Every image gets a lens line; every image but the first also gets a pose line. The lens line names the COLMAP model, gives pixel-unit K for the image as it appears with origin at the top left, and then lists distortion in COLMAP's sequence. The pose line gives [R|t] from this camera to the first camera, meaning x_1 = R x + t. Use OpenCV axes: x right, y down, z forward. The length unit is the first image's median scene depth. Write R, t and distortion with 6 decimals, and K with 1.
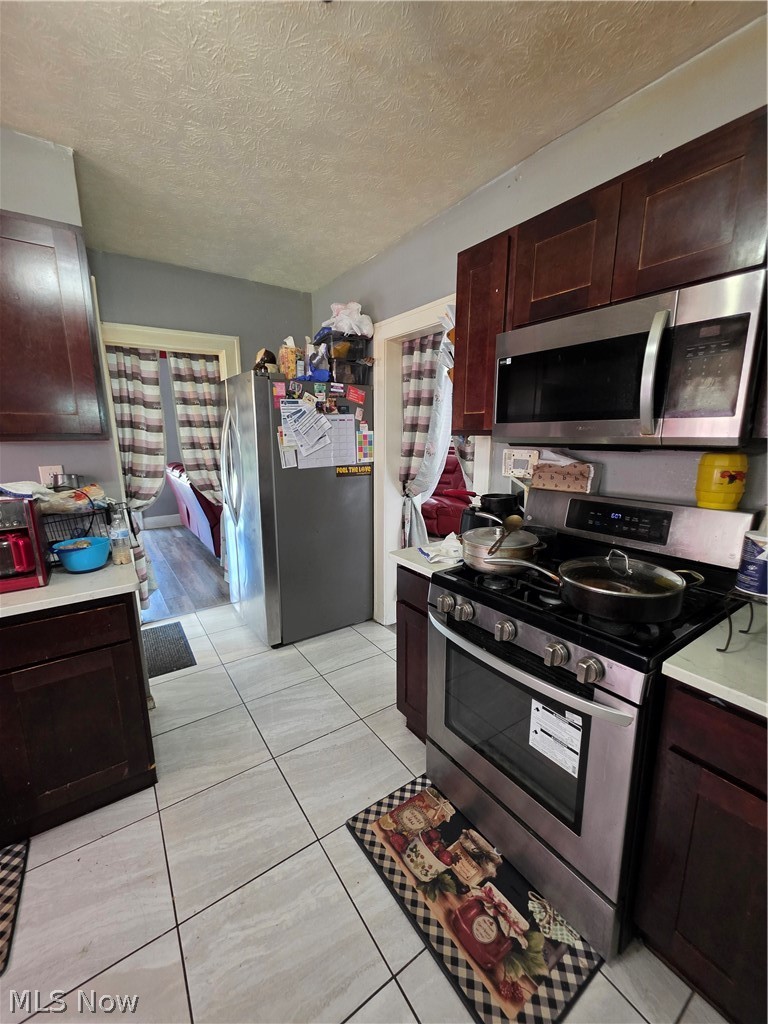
lens RADIAL K [[412.1, 0, 381.0], [0, 412.1, 515.7], [0, 0, 1]] dist [-0.001404, 0.000922]
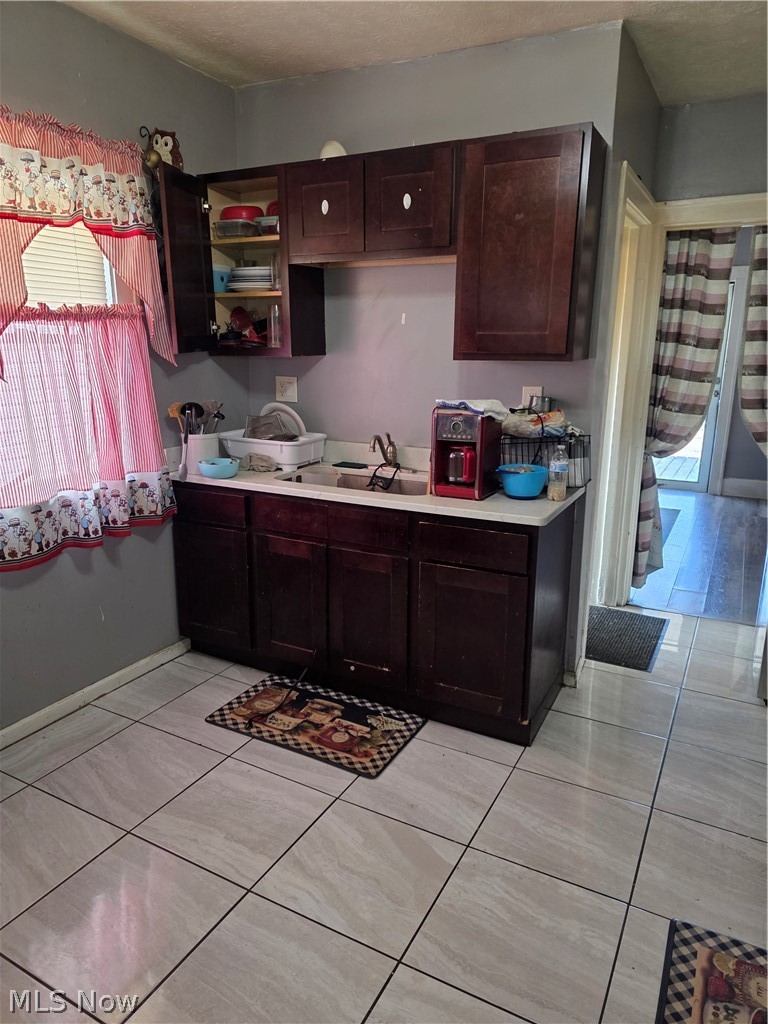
lens RADIAL K [[707.5, 0, 374.6], [0, 707.5, 518.1], [0, 0, 1]] dist [0.050229, -0.018889]
pose [[0.456195, 0.222437, -0.861631, 0.651796], [-0.184375, 0.970871, 0.153020, -0.012540], [0.870570, 0.089057, 0.483918, -0.109243]]
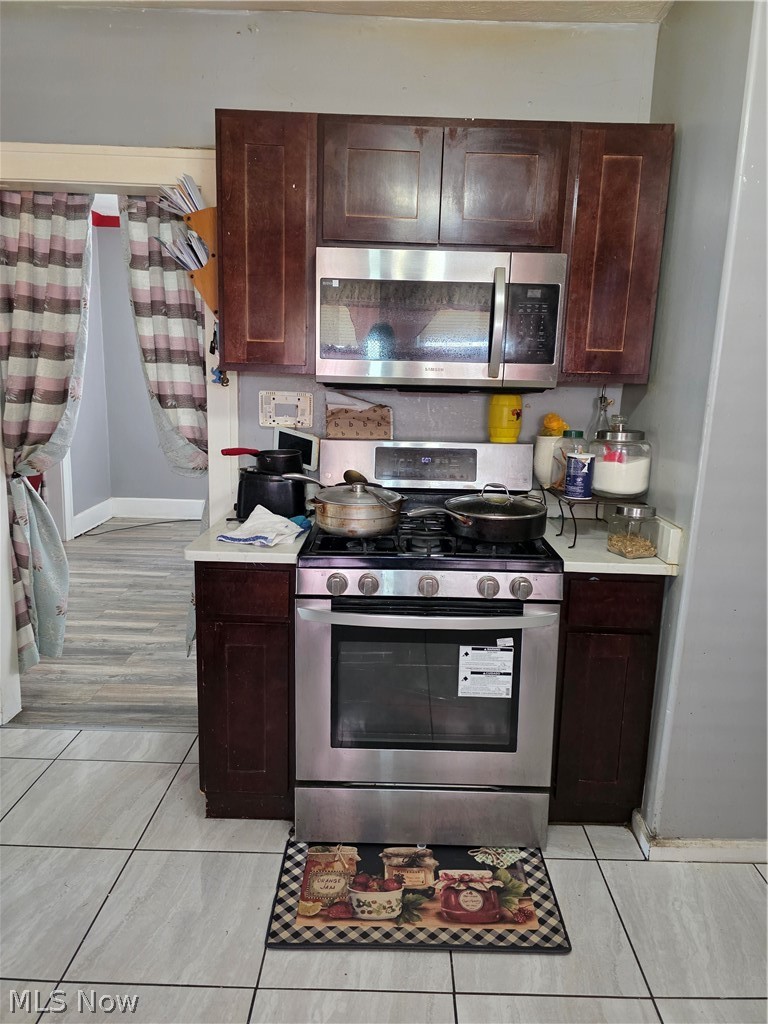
lens RADIAL K [[707.5, 0, 380.7], [0, 707.5, 510.3], [0, 0, 1]] dist [0.050229, -0.018889]
pose [[0.563063, -0.129650, 0.816181, -0.929977], [0.128791, 0.989317, 0.068303, -0.010469], [-0.816317, 0.066658, 0.573745, 0.148400]]
